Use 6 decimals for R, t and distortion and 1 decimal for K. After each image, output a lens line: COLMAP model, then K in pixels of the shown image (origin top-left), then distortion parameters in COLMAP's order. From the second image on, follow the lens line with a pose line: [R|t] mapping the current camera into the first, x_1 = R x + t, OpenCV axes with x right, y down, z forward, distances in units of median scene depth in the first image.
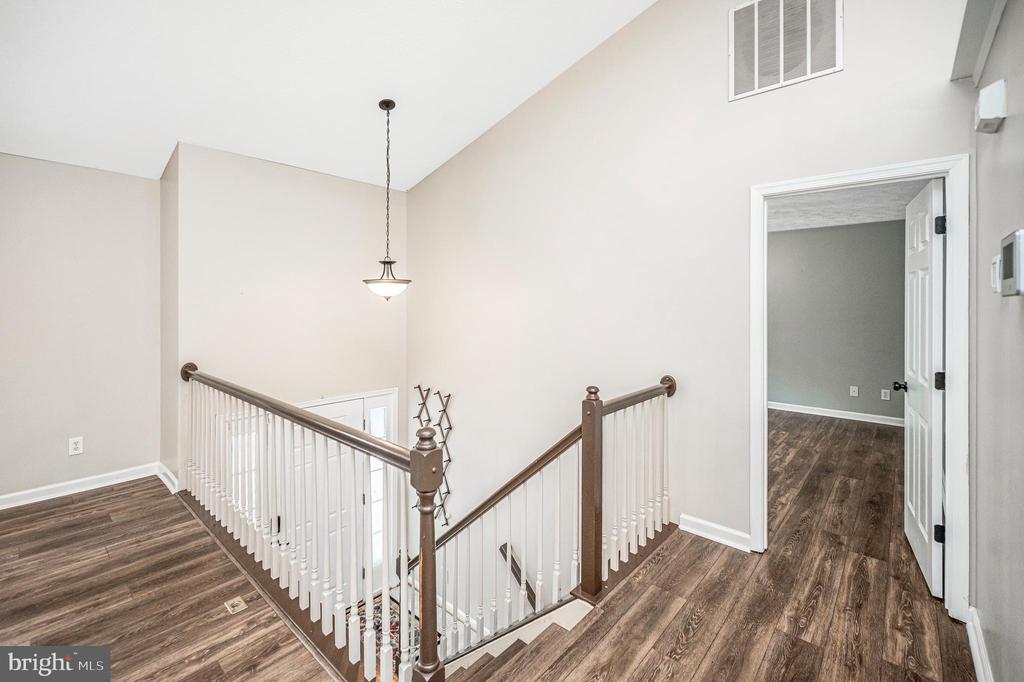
lens RADIAL K [[448.9, 0, 500.9], [0, 448.9, 300.7], [0, 0, 1]] dist [0.001340, -0.001268]
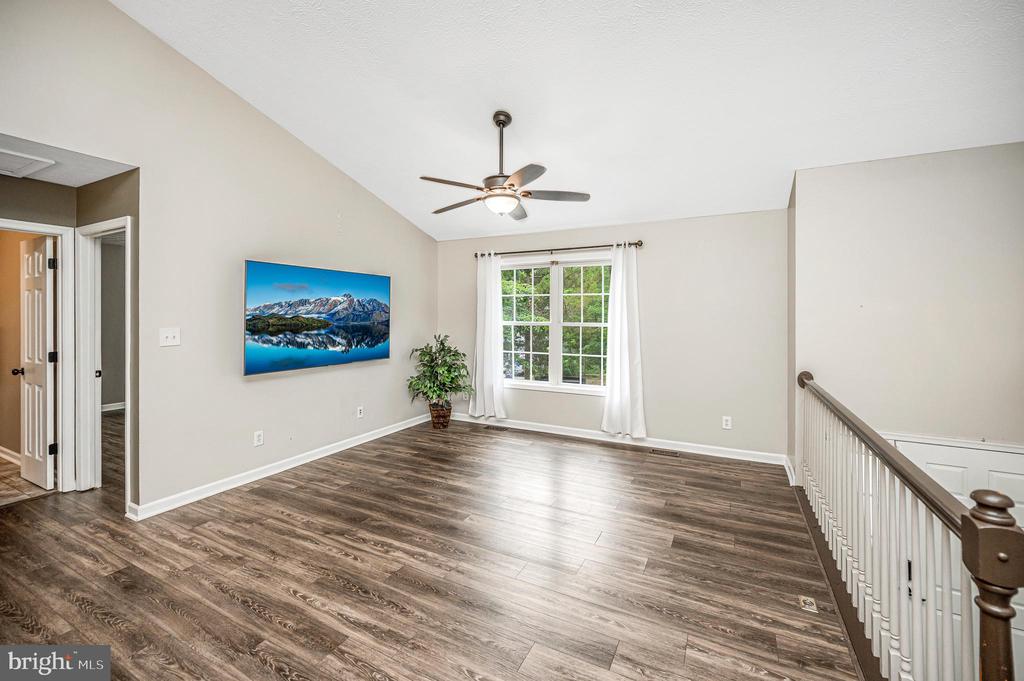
lens RADIAL K [[421.9, 0, 505.6], [0, 421.9, 316.2], [0, 0, 1]] dist [0.002340, -0.000887]
pose [[0.248313, -0.003160, -0.968675, 0.119118], [0.004169, 0.999989, -0.002193, 0.004739], [0.968671, -0.003494, 0.248323, 0.047489]]
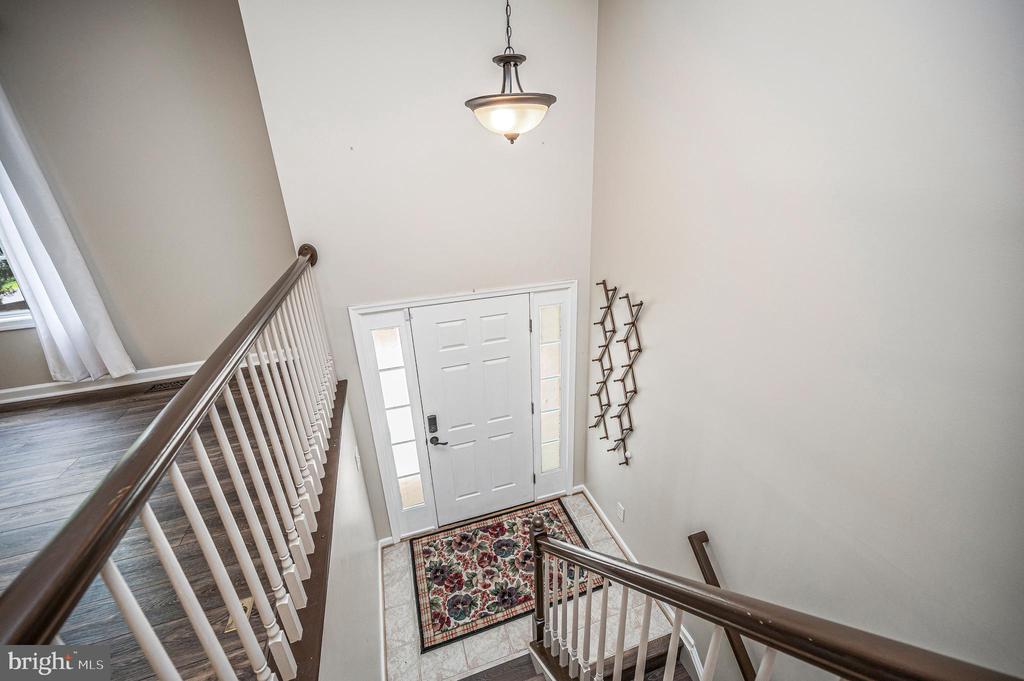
lens RADIAL K [[421.9, 0, 515.9], [0, 421.9, 343.9], [0, 0, 1]] dist [0.002340, -0.000887]
pose [[0.867609, 0.158254, -0.471392, 0.029551], [0.044395, 0.919564, 0.390424, 0.024167], [0.495261, -0.359663, 0.790796, 0.519245]]
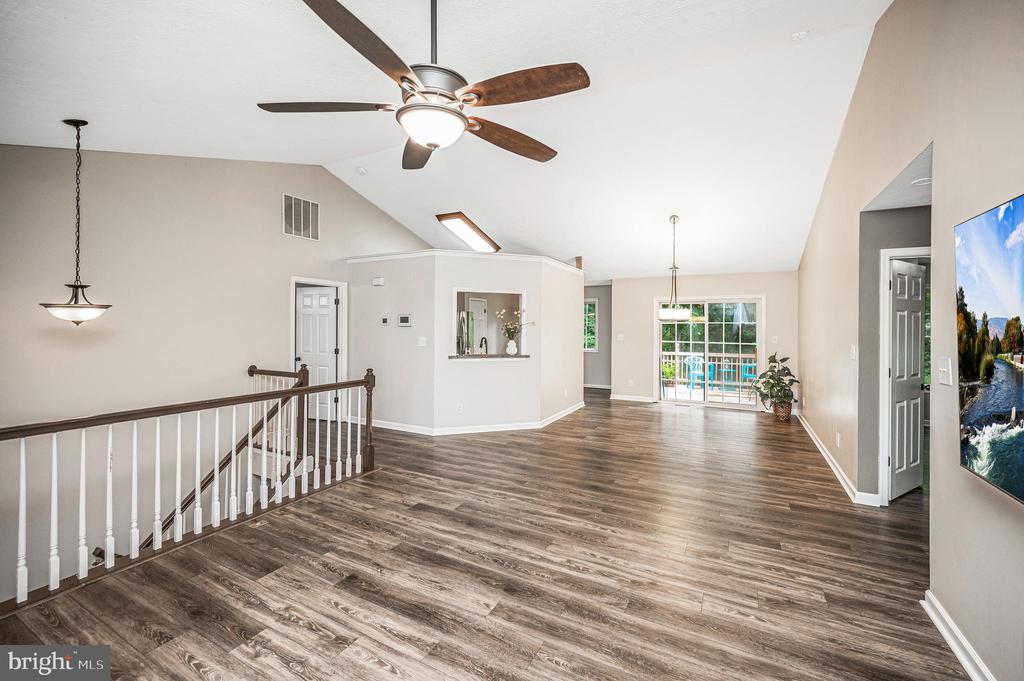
lens RADIAL K [[421.9, 0, 524.8], [0, 421.9, 331.8], [0, 0, 1]] dist [0.002340, -0.000887]
pose [[-0.261657, -0.018481, 0.964984, -1.394075], [-0.011716, 0.999804, 0.015971, -0.012123], [-0.965090, -0.007127, -0.261823, 0.314421]]
